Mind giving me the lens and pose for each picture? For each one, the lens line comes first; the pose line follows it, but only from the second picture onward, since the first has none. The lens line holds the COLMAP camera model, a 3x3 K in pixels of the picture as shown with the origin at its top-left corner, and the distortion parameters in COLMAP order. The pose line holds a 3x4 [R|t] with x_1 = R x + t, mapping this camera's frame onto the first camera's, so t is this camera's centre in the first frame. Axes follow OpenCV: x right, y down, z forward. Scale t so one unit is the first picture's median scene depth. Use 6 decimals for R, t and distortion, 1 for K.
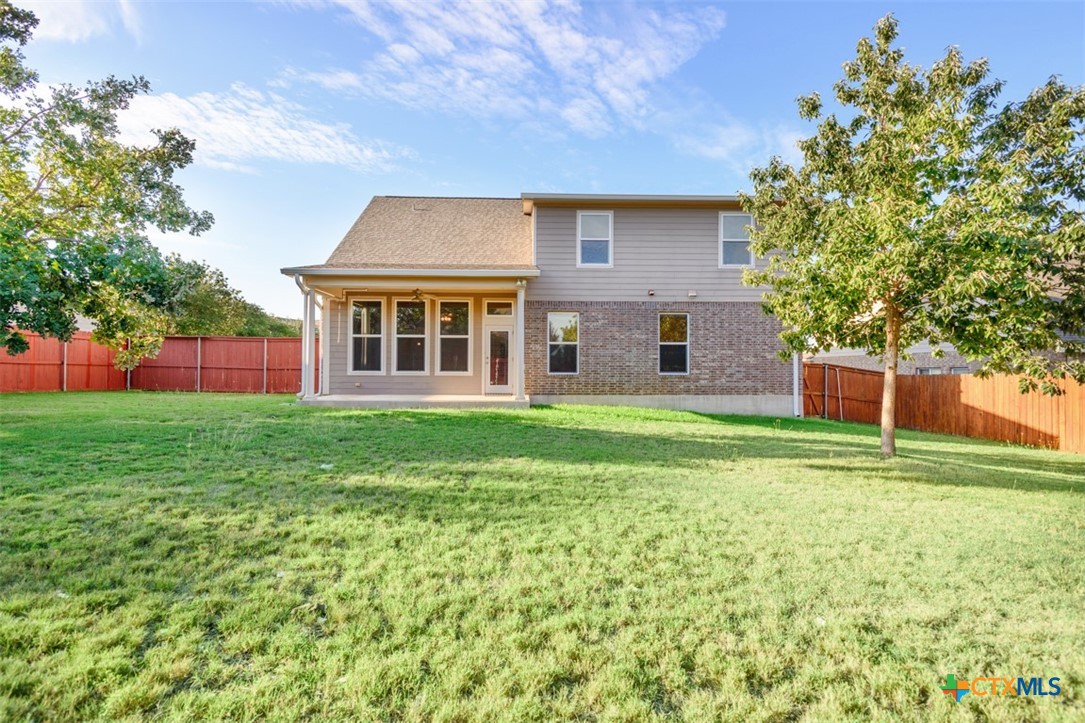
lens RADIAL K [[513.9, 0, 541.3], [0, 513.9, 366.6], [0, 0, 1]] dist [0.027026, -0.012687]
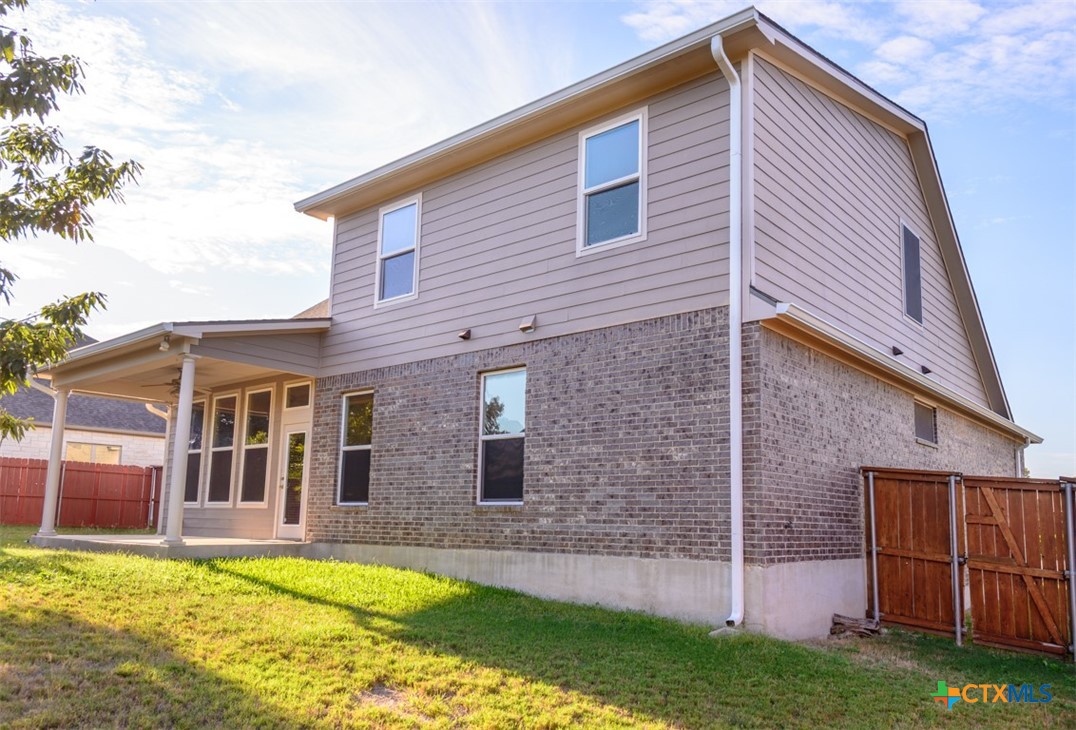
lens RADIAL K [[771.9, 0, 574.9], [0, 771.9, 416.0], [0, 0, 1]] dist [0.024184, 0.000884]
pose [[0.767518, -0.077486, -0.636327, 0.745593], [-0.007555, 0.991505, -0.129849, 0.025869], [0.640983, 0.104469, 0.760413, 0.520806]]
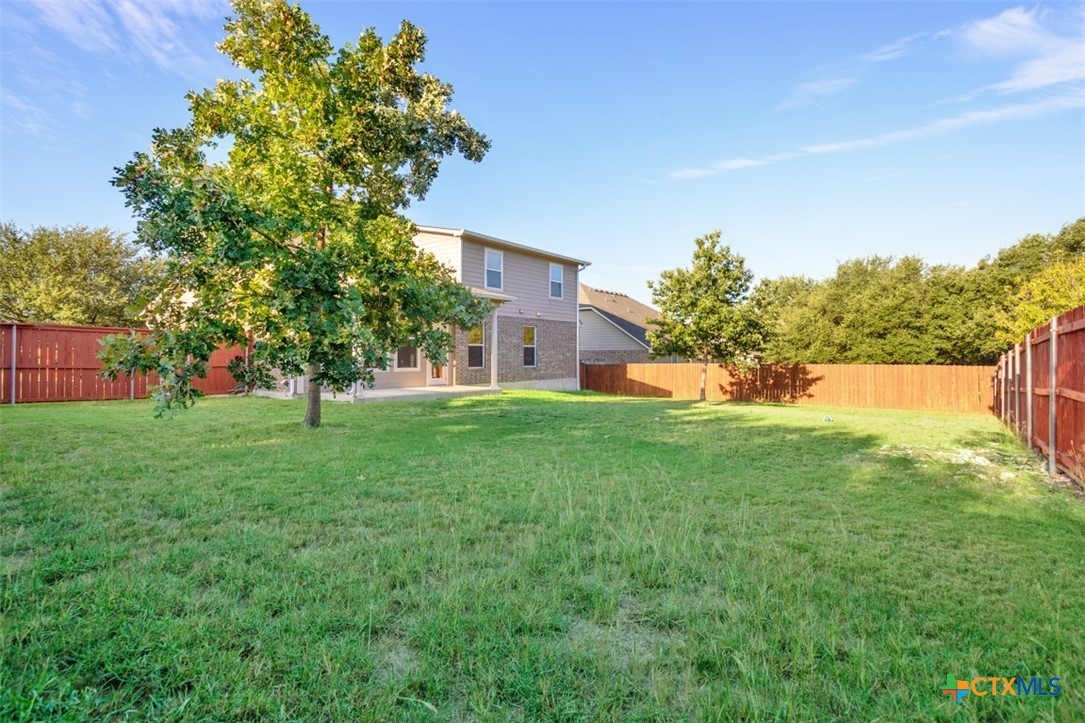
lens RADIAL K [[513.9, 0, 541.3], [0, 513.9, 366.6], [0, 0, 1]] dist [0.027026, -0.012687]
pose [[0.634958, -0.019078, 0.772311, -0.878650], [-0.000973, 0.999674, 0.025495, -0.023450], [-0.772546, -0.016939, 0.634733, 0.023722]]
